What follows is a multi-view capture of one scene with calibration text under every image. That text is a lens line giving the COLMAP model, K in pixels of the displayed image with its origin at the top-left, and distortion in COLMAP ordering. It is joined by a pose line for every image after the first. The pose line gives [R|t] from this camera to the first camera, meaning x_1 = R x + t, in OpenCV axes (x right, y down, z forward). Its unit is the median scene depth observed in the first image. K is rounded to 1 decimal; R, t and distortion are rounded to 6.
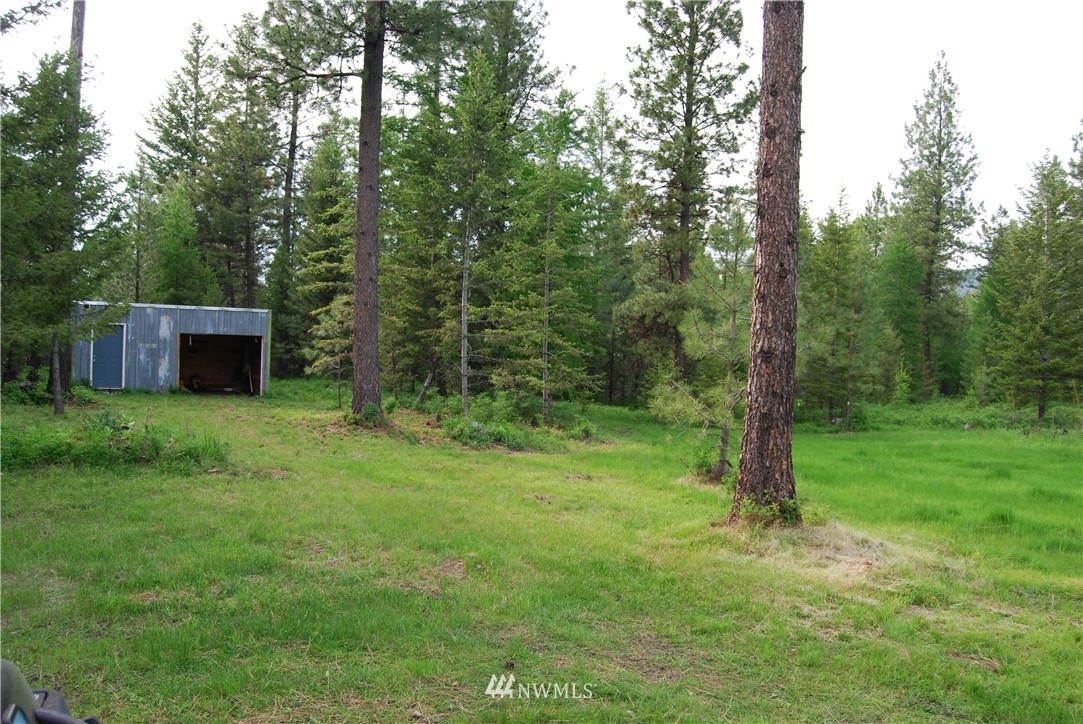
lens RADIAL K [[840.9, 0, 541.5], [0, 840.9, 364.2], [0, 0, 1]] dist [-0.078704, -0.002021]
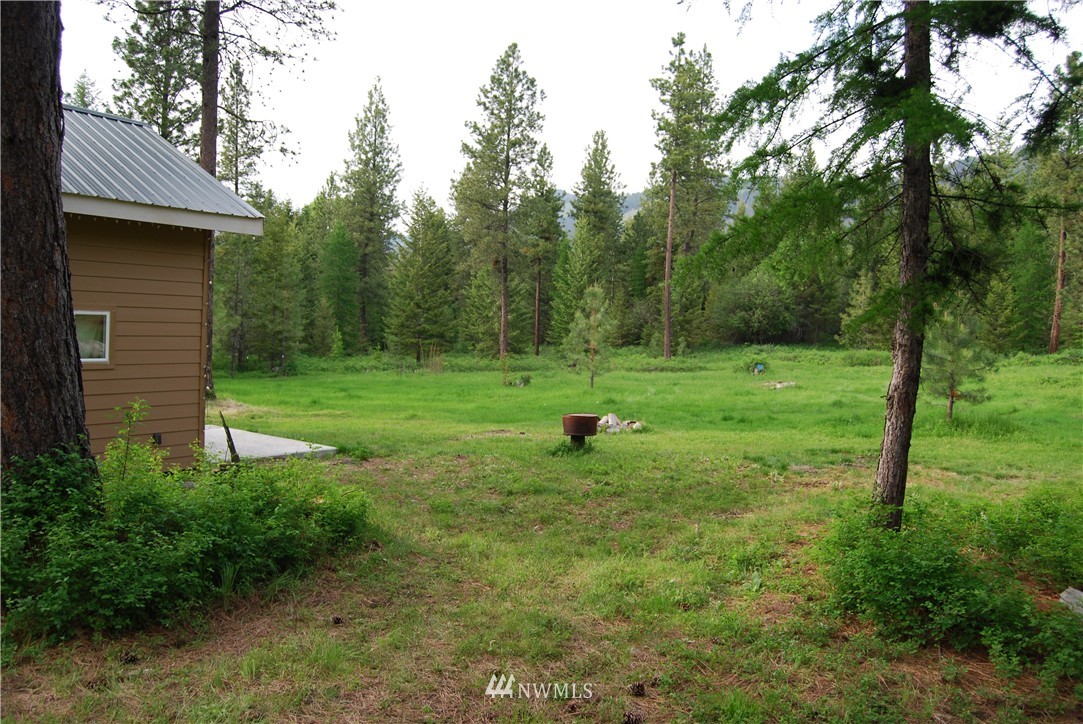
lens RADIAL K [[840.9, 0, 542.8], [0, 840.9, 360.2], [0, 0, 1]] dist [-0.078704, -0.002021]
pose [[0.821451, -0.024321, 0.569761, -0.040909], [-0.001292, 0.999008, 0.044508, -0.005305], [-0.570278, -0.037298, 0.820604, -0.218357]]
